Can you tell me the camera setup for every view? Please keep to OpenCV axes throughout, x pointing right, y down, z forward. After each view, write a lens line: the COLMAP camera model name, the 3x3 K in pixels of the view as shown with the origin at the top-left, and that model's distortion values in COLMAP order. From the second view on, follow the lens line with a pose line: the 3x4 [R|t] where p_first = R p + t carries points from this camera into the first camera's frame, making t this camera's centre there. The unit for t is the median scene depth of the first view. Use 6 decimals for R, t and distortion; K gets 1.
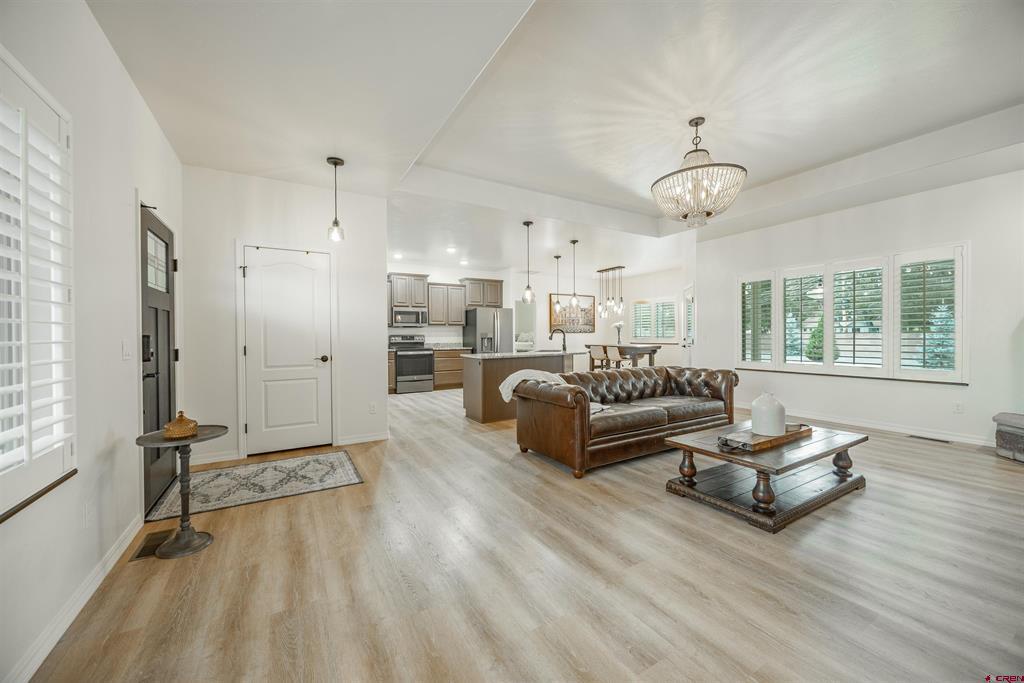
lens RADIAL K [[386.4, 0, 510.1], [0, 386.4, 338.1], [0, 0, 1]] dist [-0.002973, -0.000314]
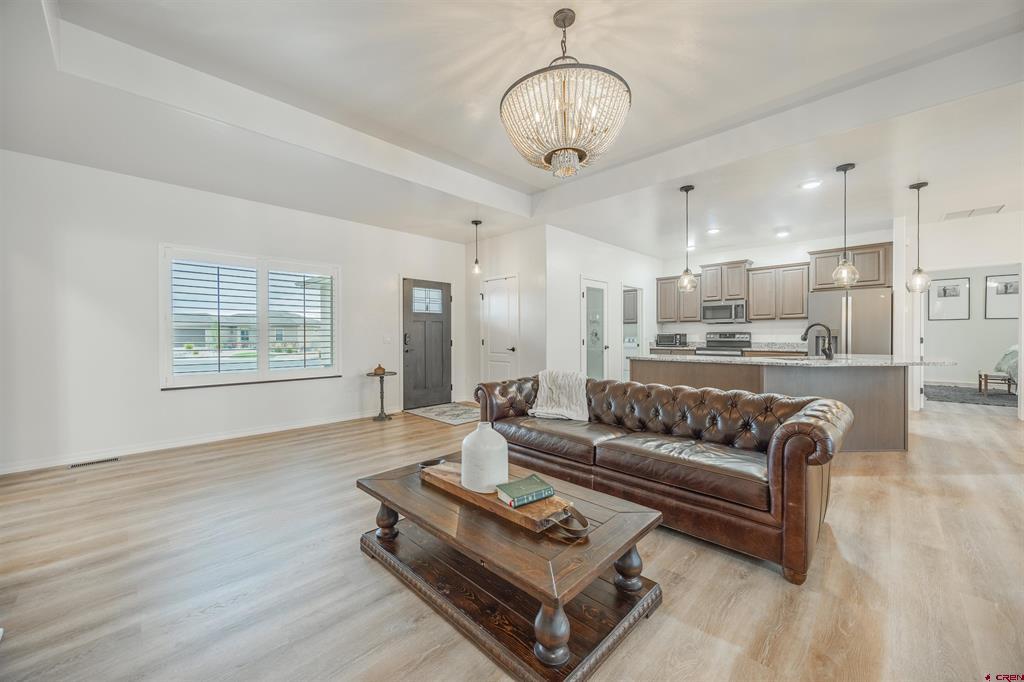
lens RADIAL K [[386.4, 0, 510.1], [0, 386.4, 337.6], [0, 0, 1]] dist [-0.002973, -0.000314]
pose [[0.260429, 0.009786, -0.965443, 0.435996], [-0.003695, 0.999951, 0.009139, -0.002158], [0.965486, 0.001188, 0.260453, 0.286470]]
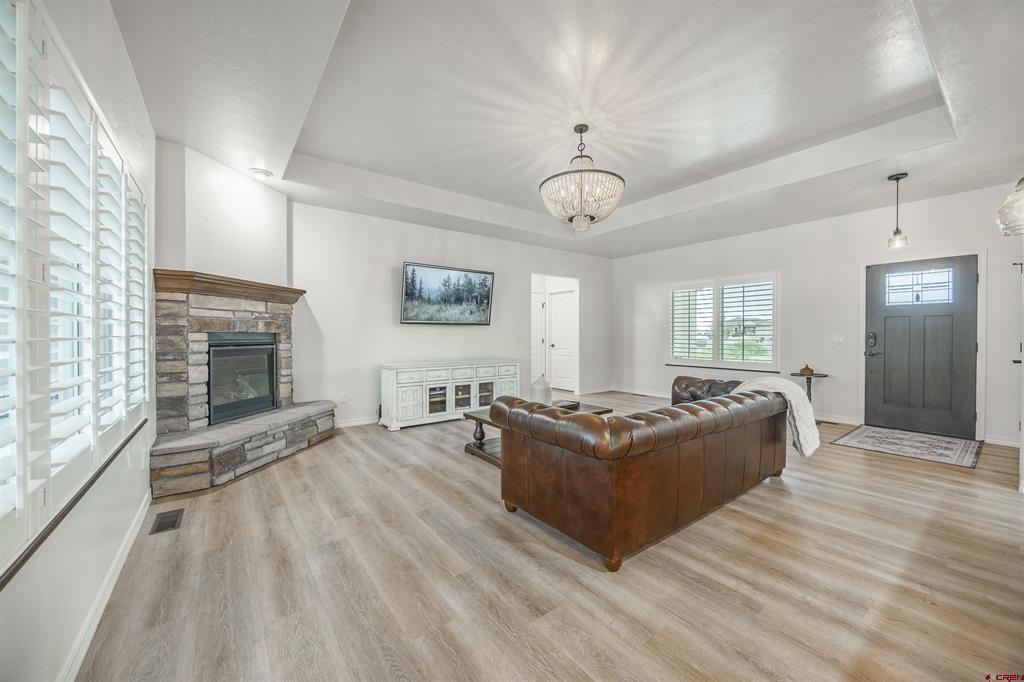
lens RADIAL K [[386.4, 0, 510.1], [0, 386.4, 337.6], [0, 0, 1]] dist [-0.002973, -0.000314]
pose [[-0.994185, 0.006579, -0.107480, 0.307687], [0.004962, 0.999870, 0.015311, -0.006843], [0.107567, 0.014689, -0.994089, 0.786760]]
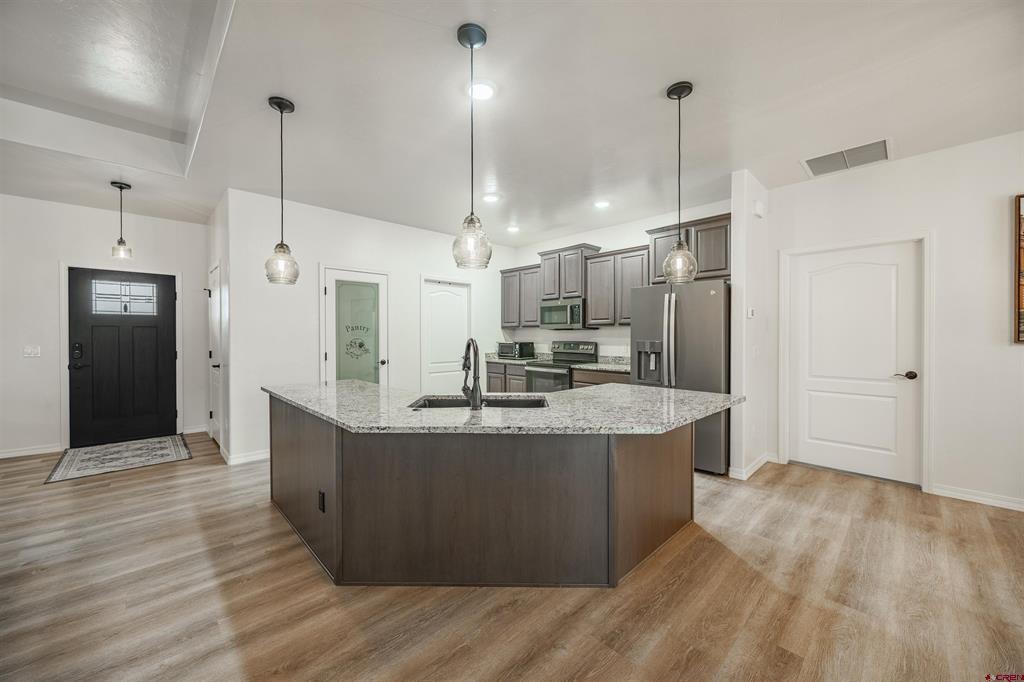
lens RADIAL K [[386.4, 0, 510.1], [0, 386.4, 337.6], [0, 0, 1]] dist [-0.002973, -0.000314]
pose [[0.229892, 0.012346, -0.973138, 0.339278], [-0.008931, 0.999904, 0.010576, -0.020120], [0.973175, 0.006259, 0.229980, 0.719693]]
